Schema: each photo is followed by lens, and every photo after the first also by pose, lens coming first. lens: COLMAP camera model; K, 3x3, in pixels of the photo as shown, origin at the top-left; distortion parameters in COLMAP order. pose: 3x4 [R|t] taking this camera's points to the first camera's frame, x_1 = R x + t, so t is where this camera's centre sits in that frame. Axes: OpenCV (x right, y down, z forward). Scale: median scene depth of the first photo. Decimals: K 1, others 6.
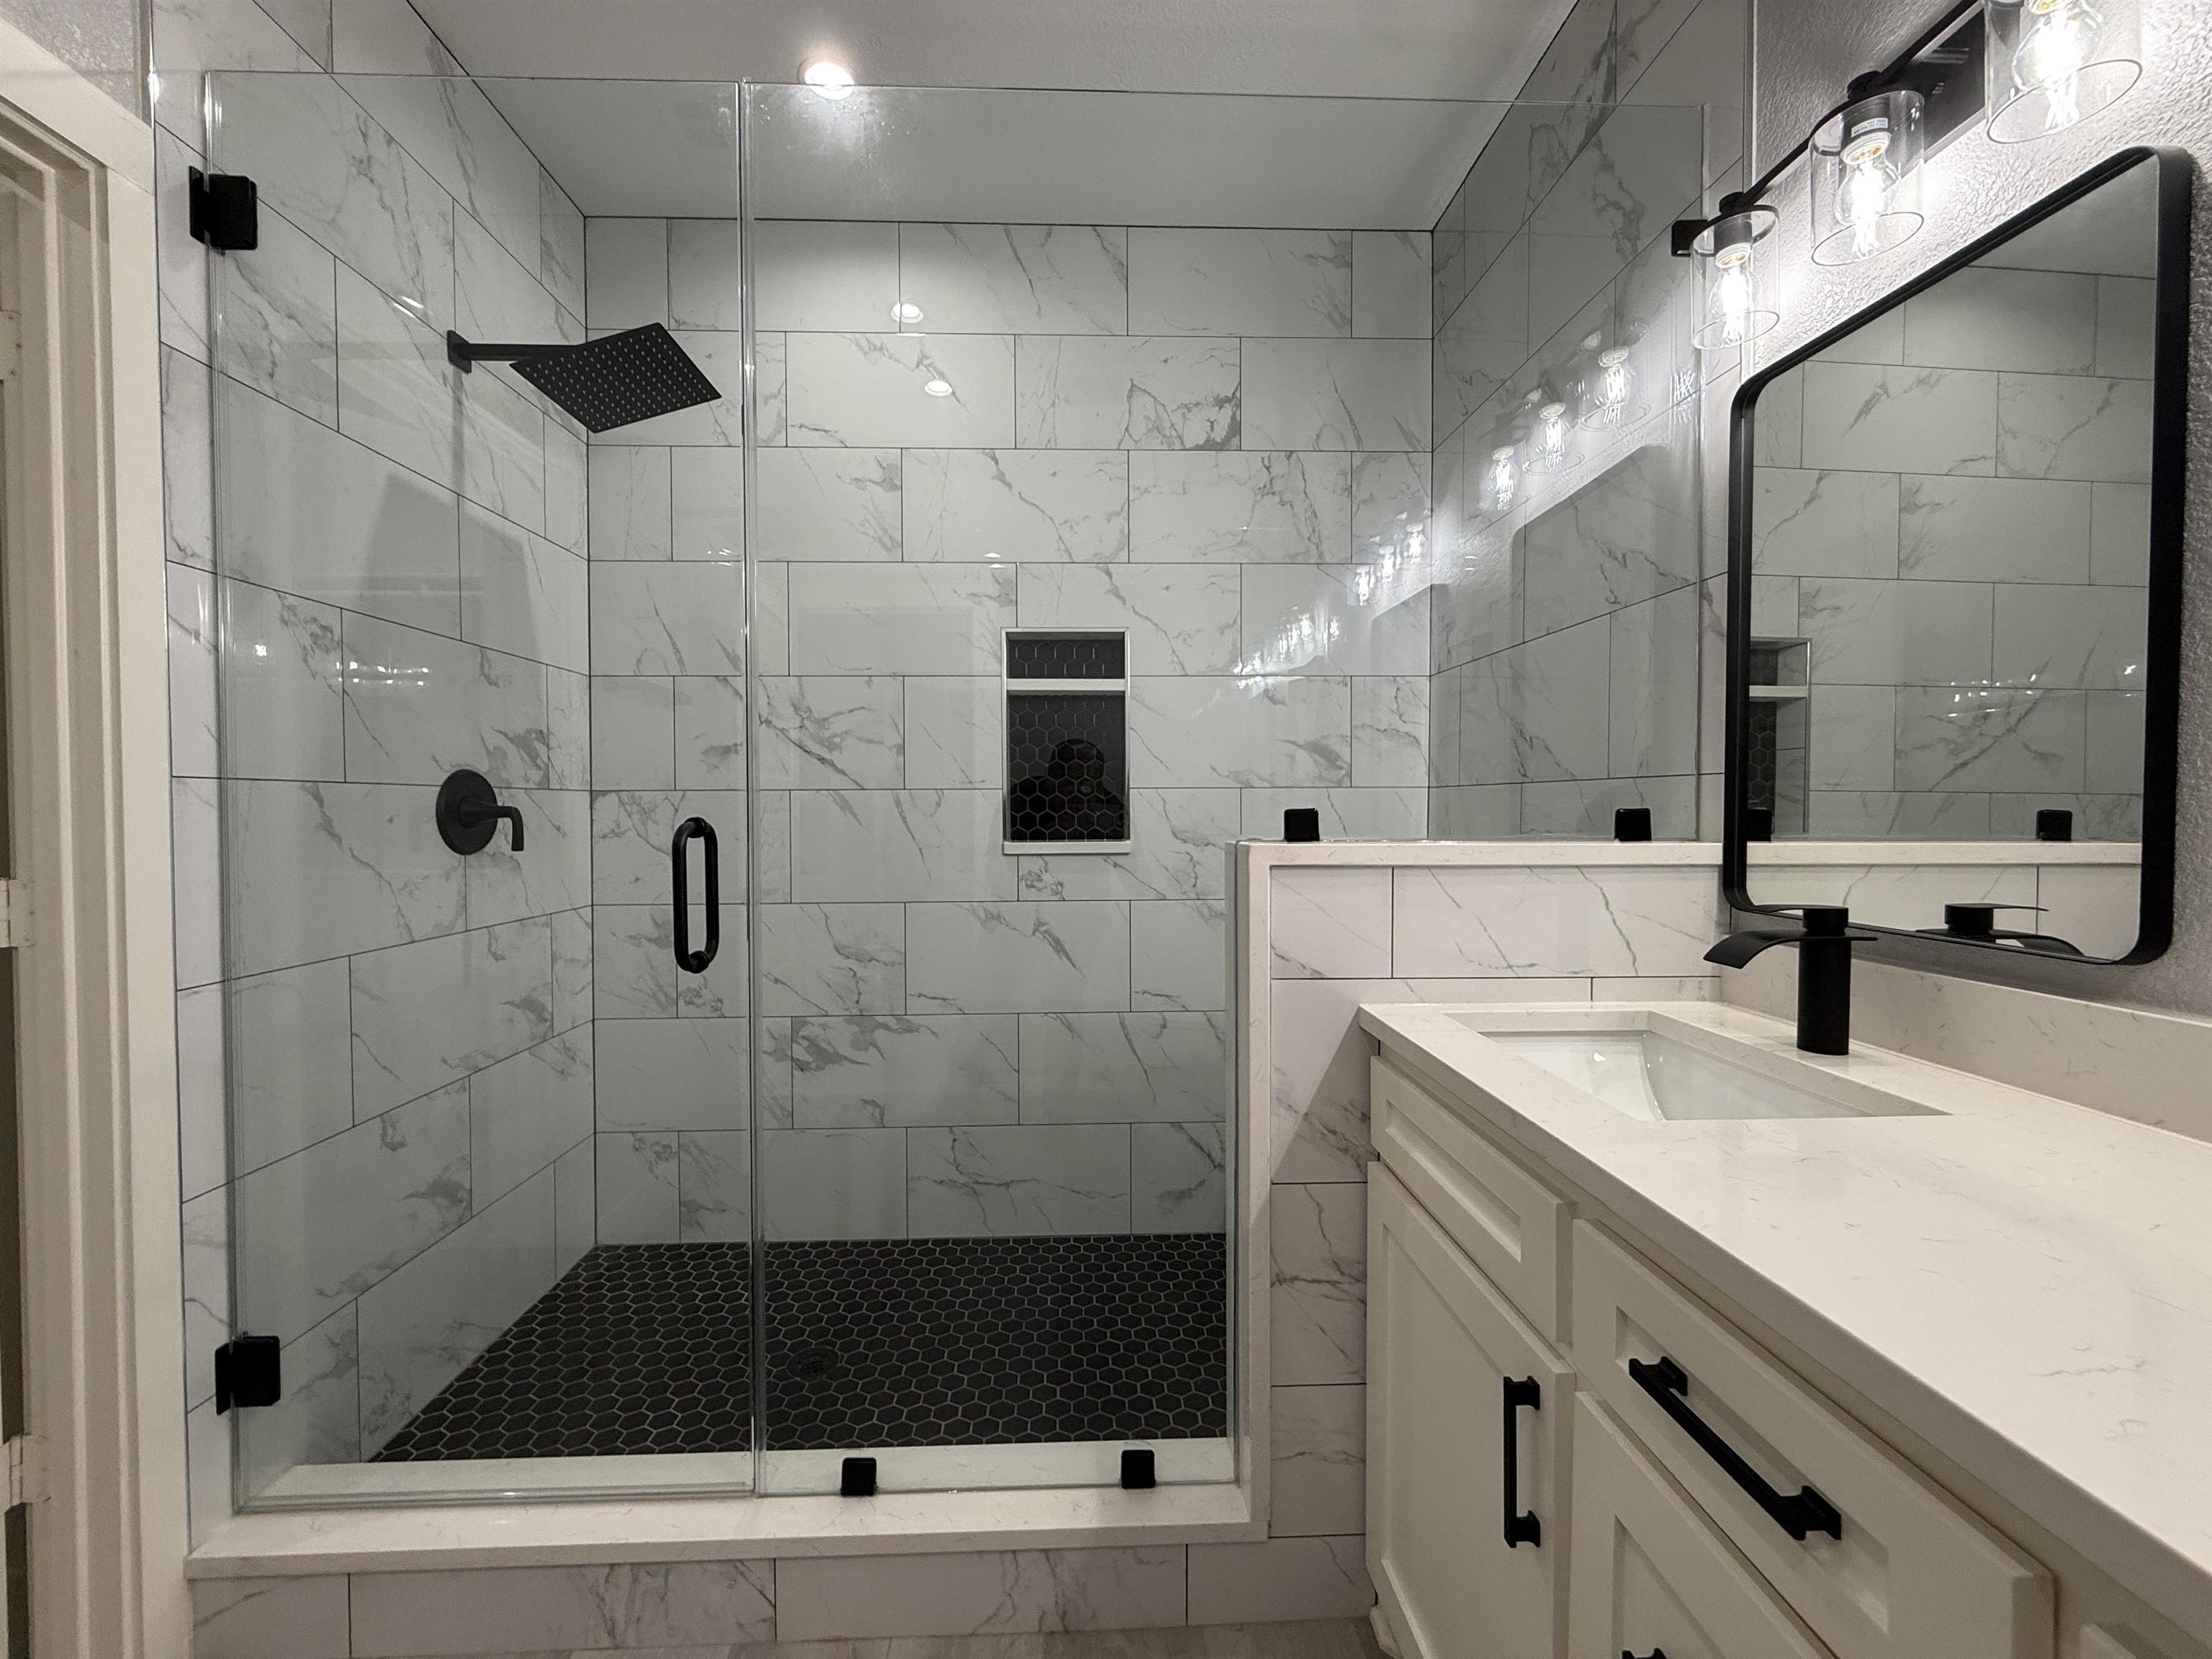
lens RADIAL K [[883.0, 0, 1100.8], [0, 883.0, 823.8], [0, 0, 1]] dist [0.000560, -0.000157]
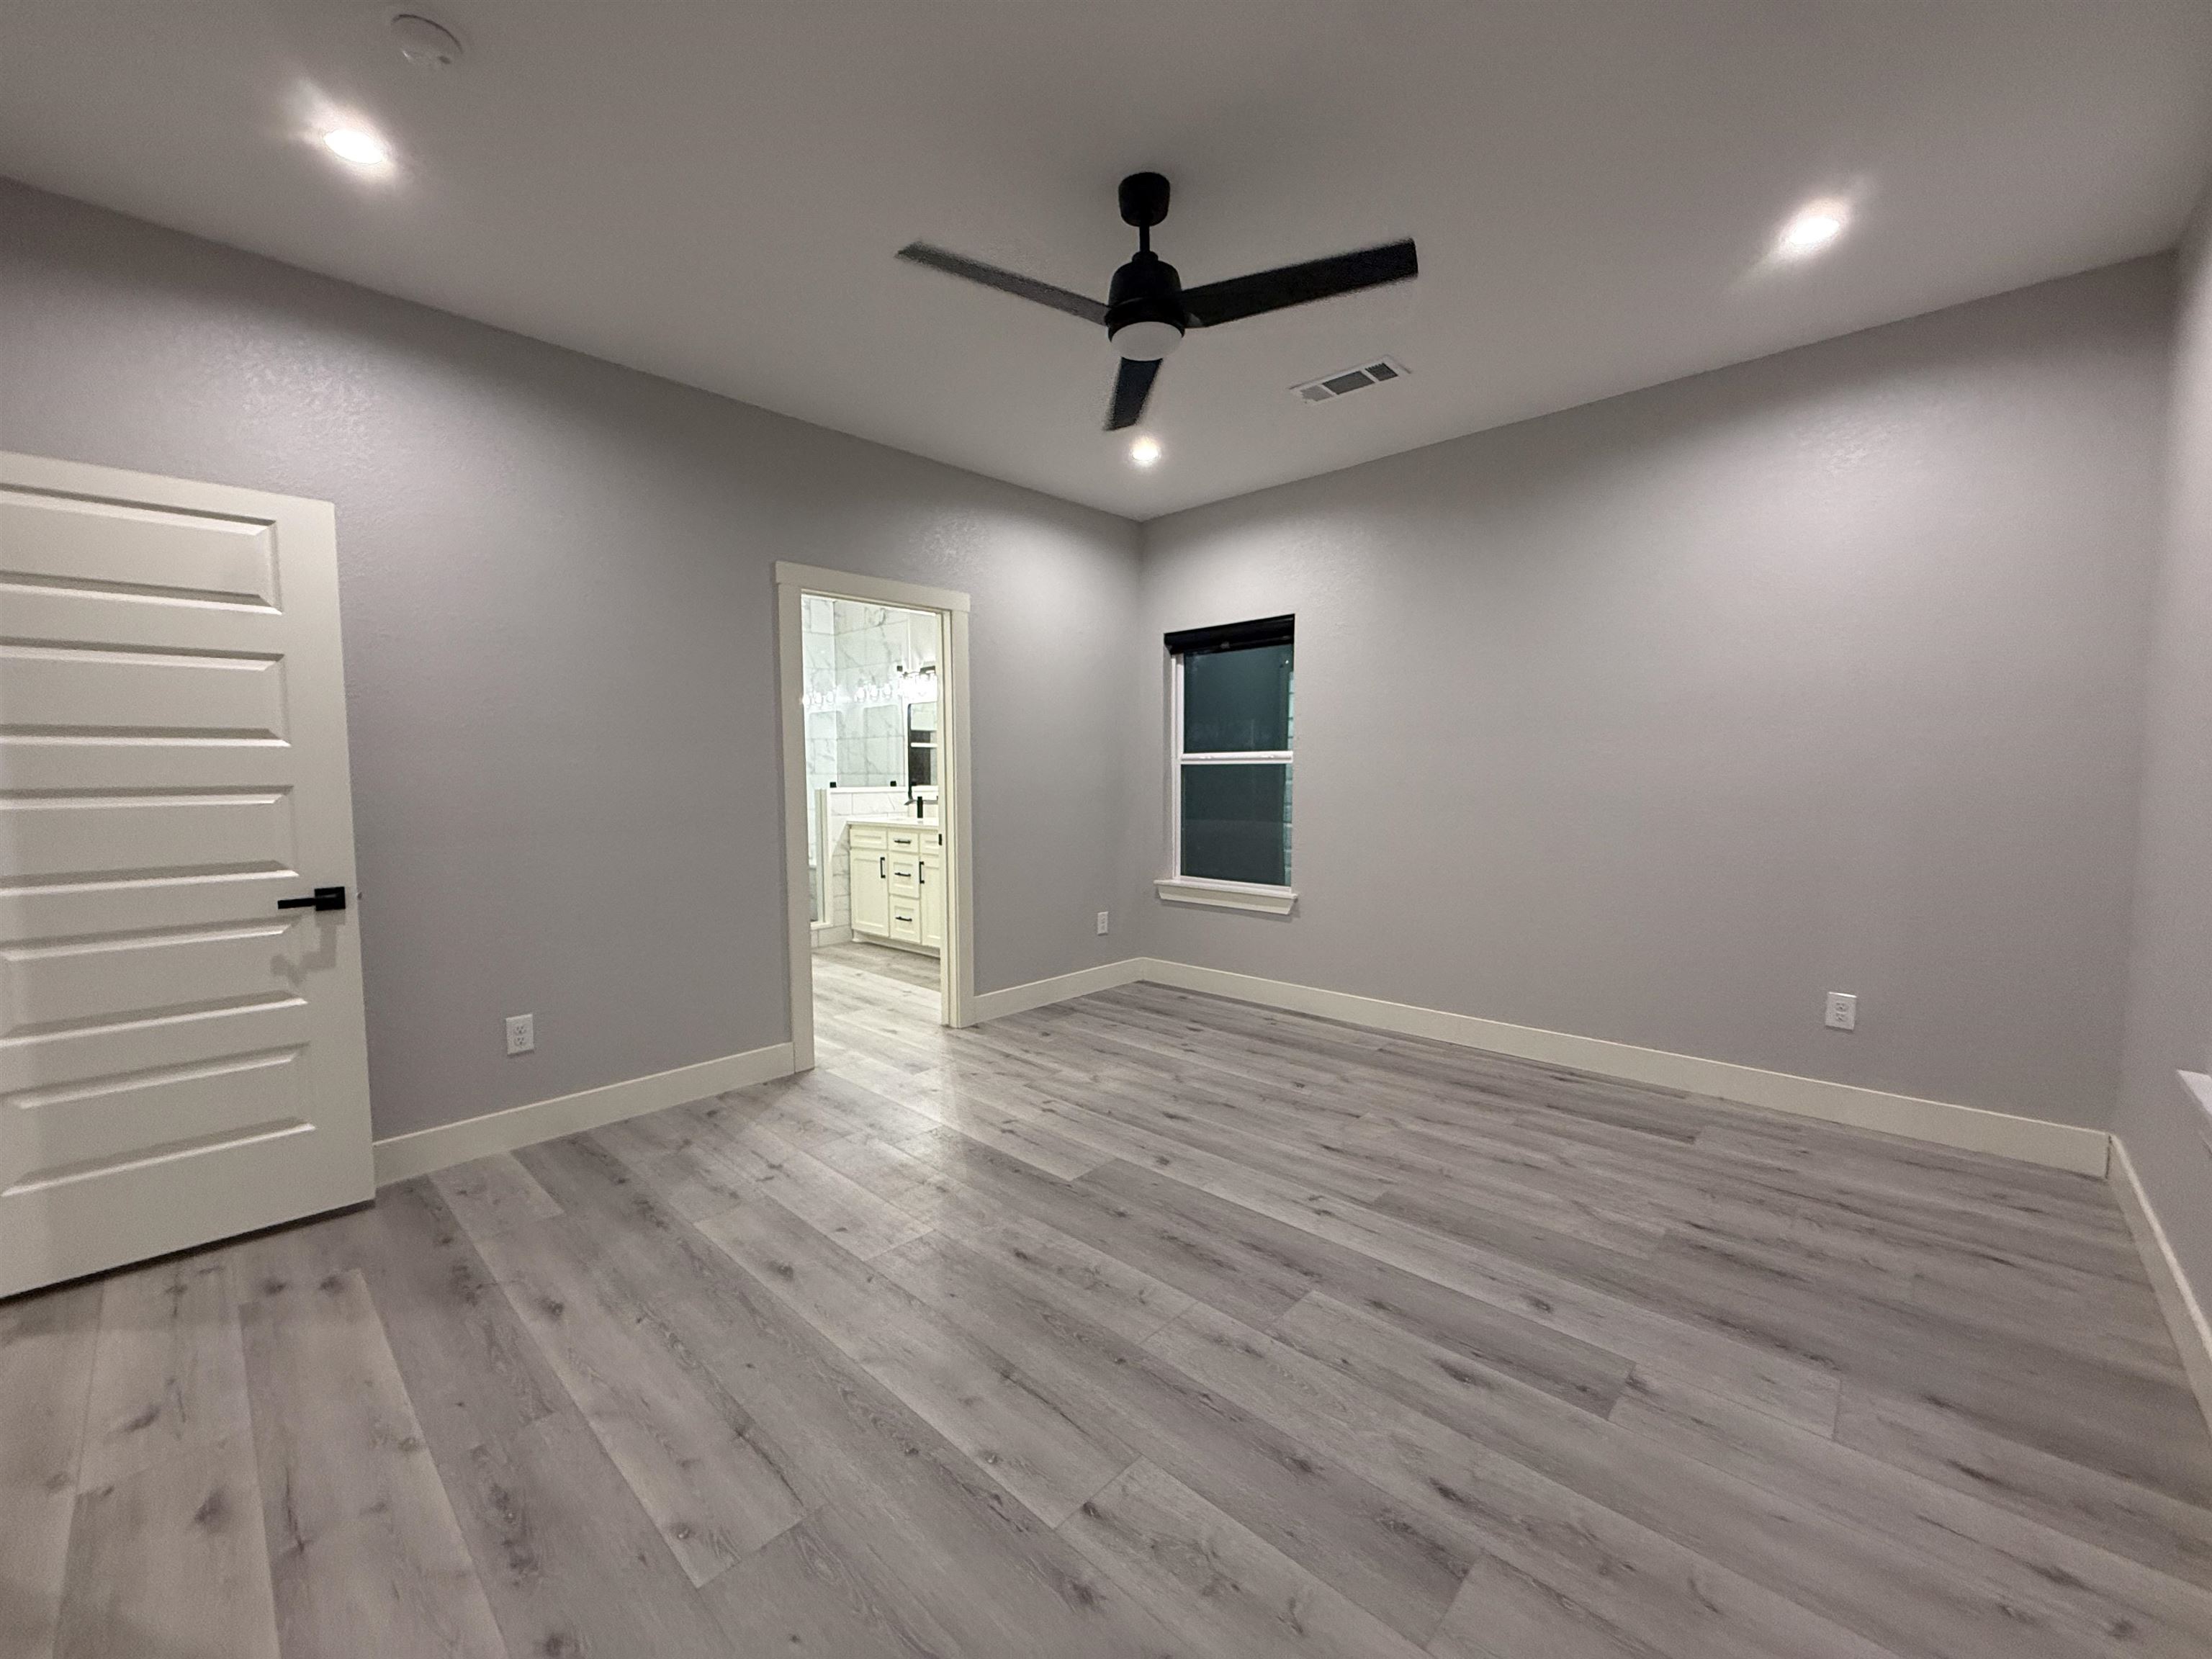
lens RADIAL K [[887.4, 0, 1100.0], [0, 887.4, 818.6], [0, 0, 1]] dist [0.011852, -0.000094]
pose [[0.717704, -0.042681, 0.695039, -1.519633], [0.019507, 0.998960, 0.041202, 0.009677], [-0.696075, -0.016012, 0.717790, -2.527555]]
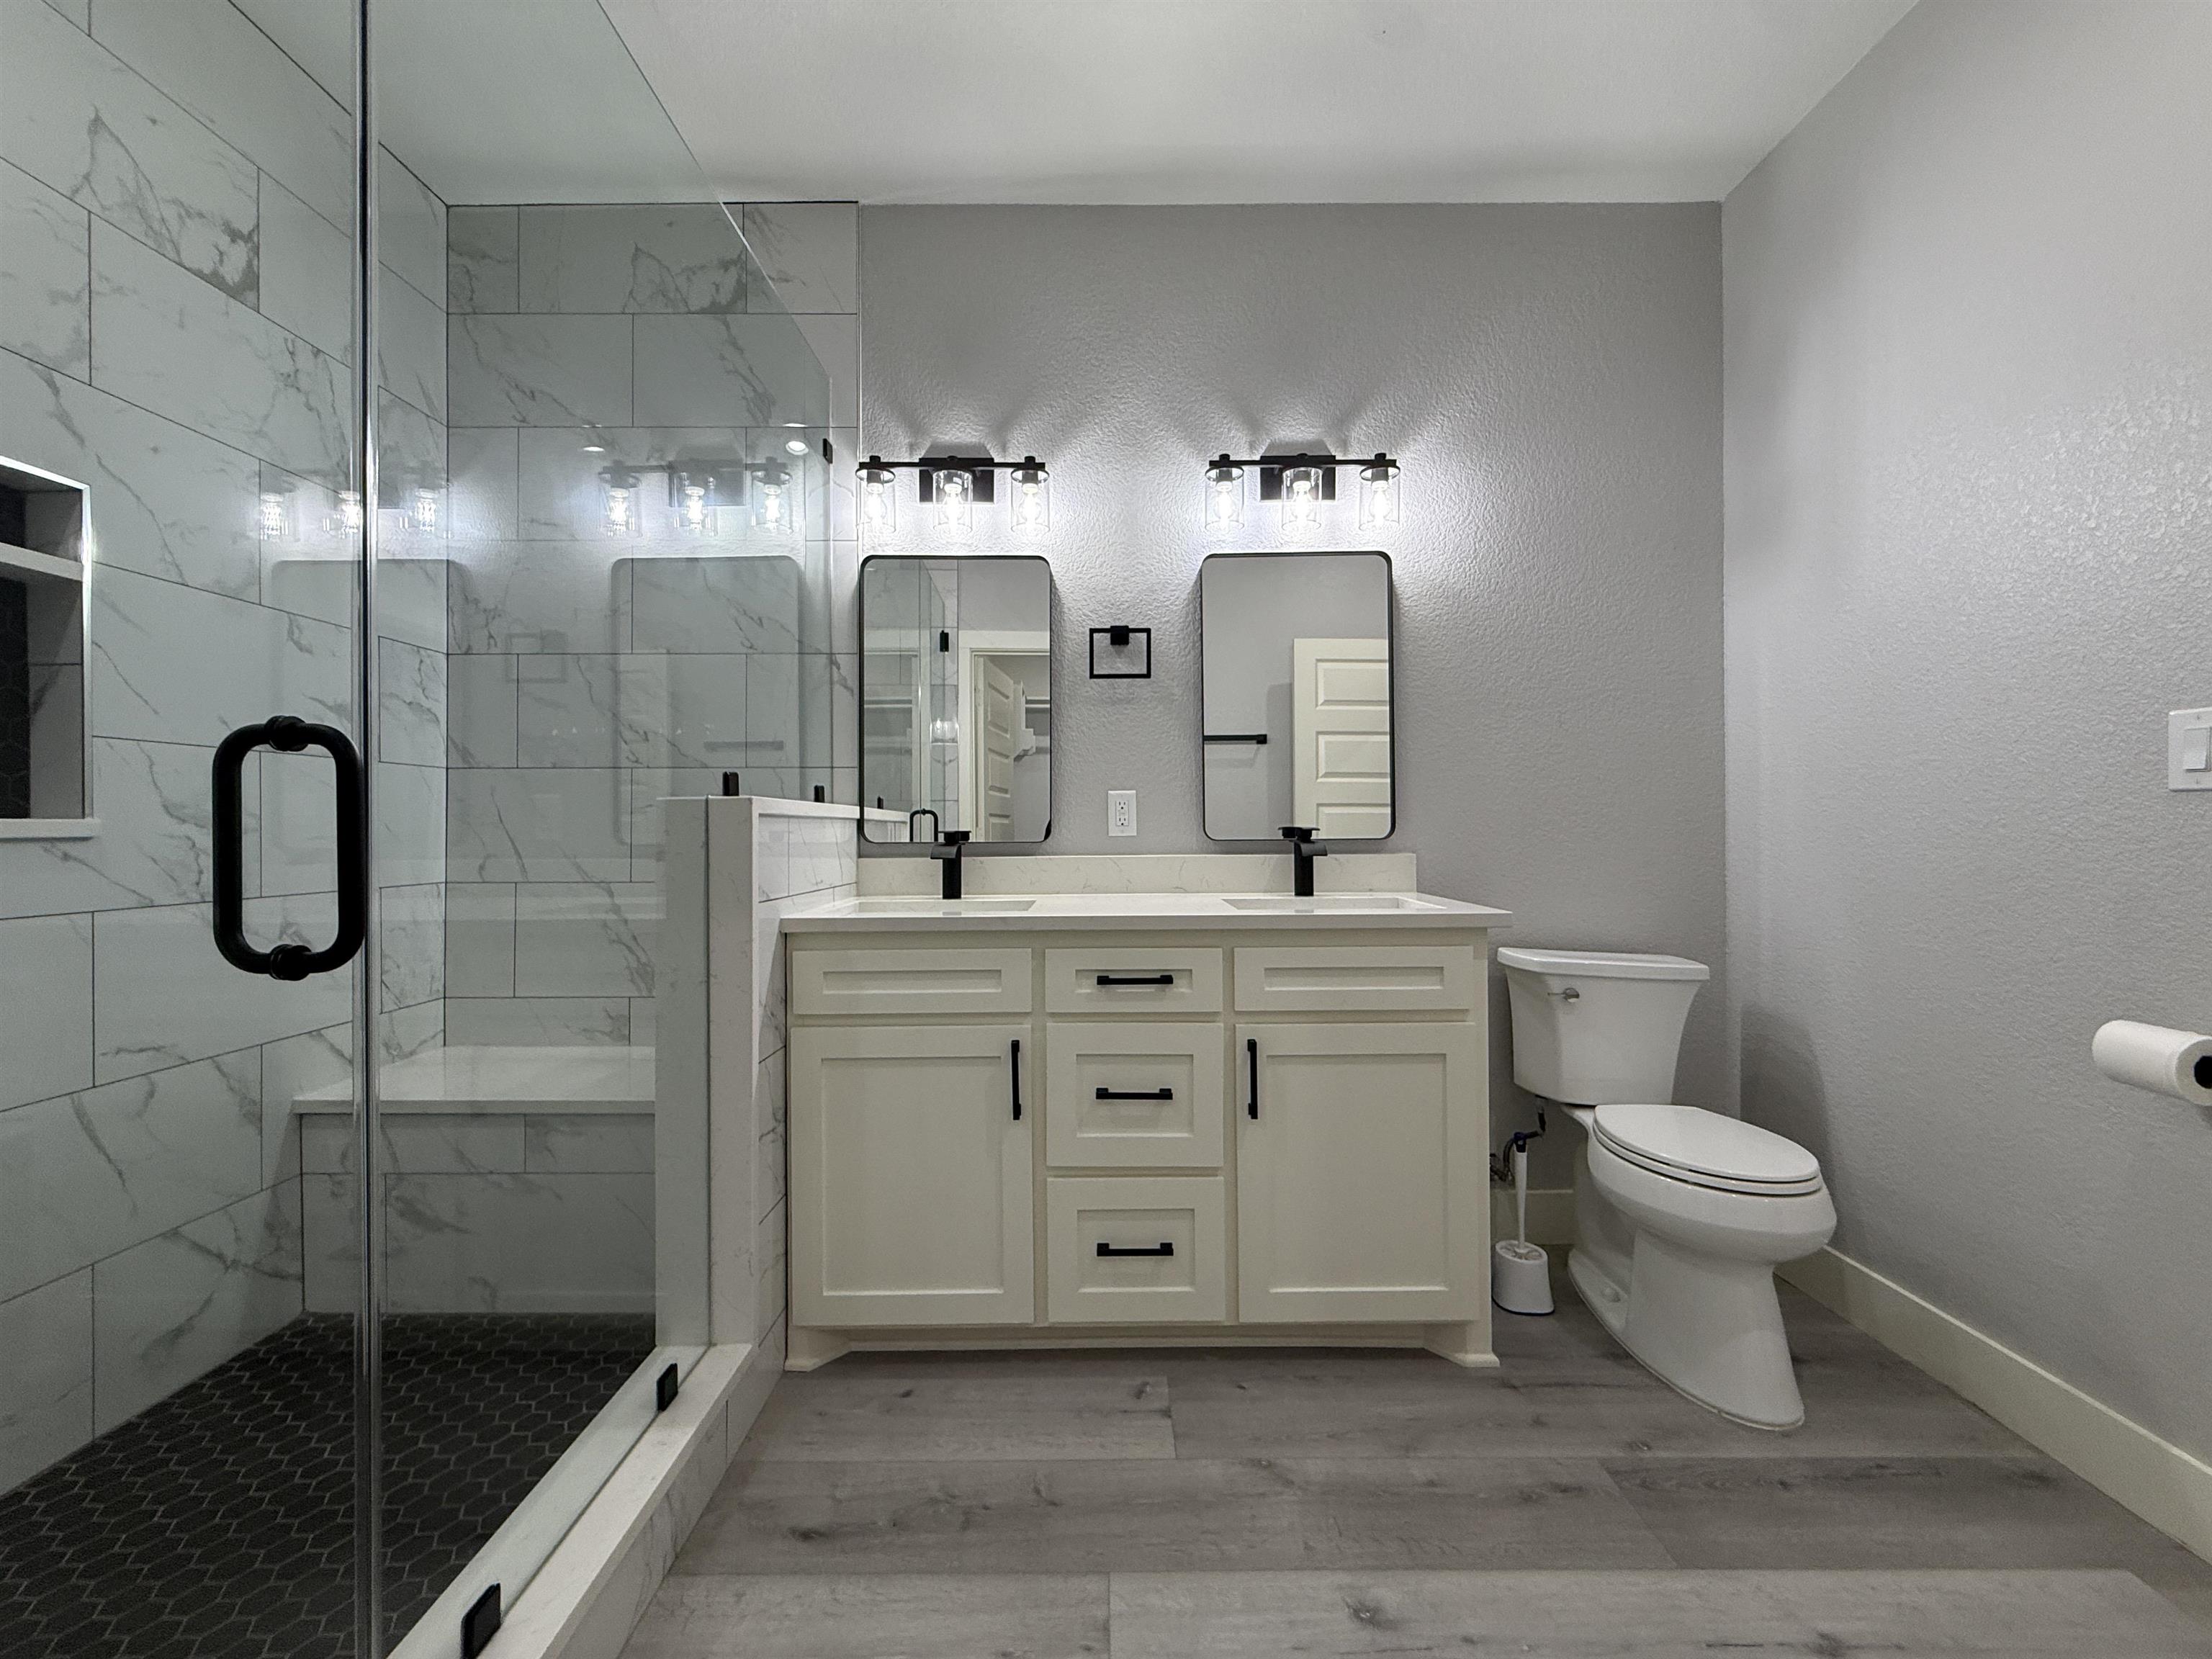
lens RADIAL K [[883.0, 0, 1100.8], [0, 883.0, 823.8], [0, 0, 1]] dist [0.000560, -0.000157]
pose [[0.038742, 0.006523, 0.999228, -0.719479], [0.022216, 0.999726, -0.007388, 0.054982], [-0.999002, 0.022485, 0.038586, 0.307674]]
